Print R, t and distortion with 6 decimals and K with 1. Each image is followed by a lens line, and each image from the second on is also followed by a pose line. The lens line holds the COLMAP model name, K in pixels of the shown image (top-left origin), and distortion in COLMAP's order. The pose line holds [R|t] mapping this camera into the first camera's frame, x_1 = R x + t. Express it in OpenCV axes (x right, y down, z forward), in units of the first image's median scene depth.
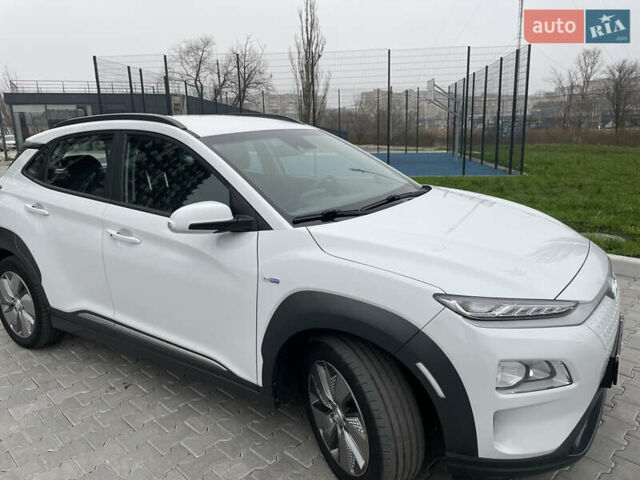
lens RADIAL K [[479.6, 0, 320.9], [0, 479.6, 239.3], [0, 0, 1]] dist [0.096292, -0.117715]
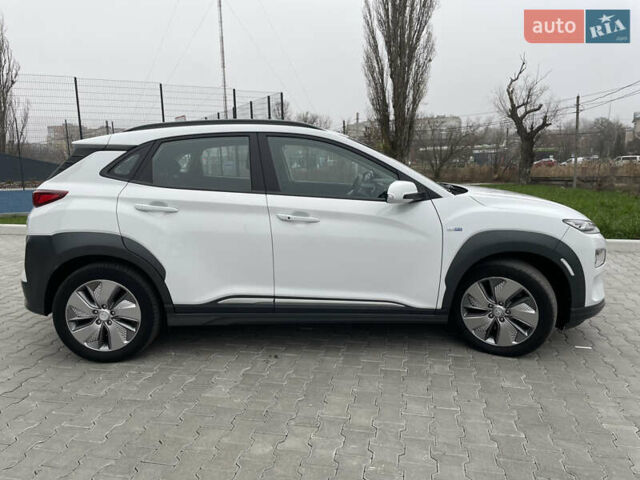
lens RADIAL K [[479.6, 0, 320.9], [0, 479.6, 239.3], [0, 0, 1]] dist [0.096292, -0.117715]
pose [[0.832996, -0.077382, 0.547842, -1.028594], [0.120006, 0.991869, -0.042369, 0.104394], [-0.540108, 0.101037, 0.835509, -0.017575]]
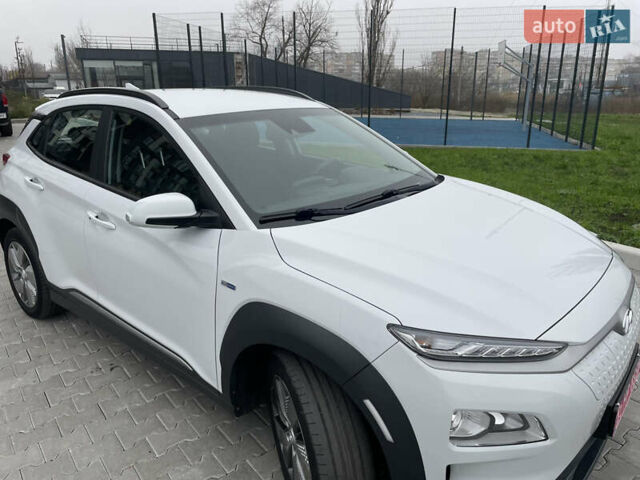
lens RADIAL K [[479.6, 0, 324.7], [0, 479.6, 238.6], [0, 0, 1]] dist [0.094263, -0.111731]
pose [[0.992088, 0.059901, -0.110330, 0.140554], [-0.051490, 0.995656, 0.077570, -0.067863], [0.114498, -0.071275, 0.990863, 0.096669]]
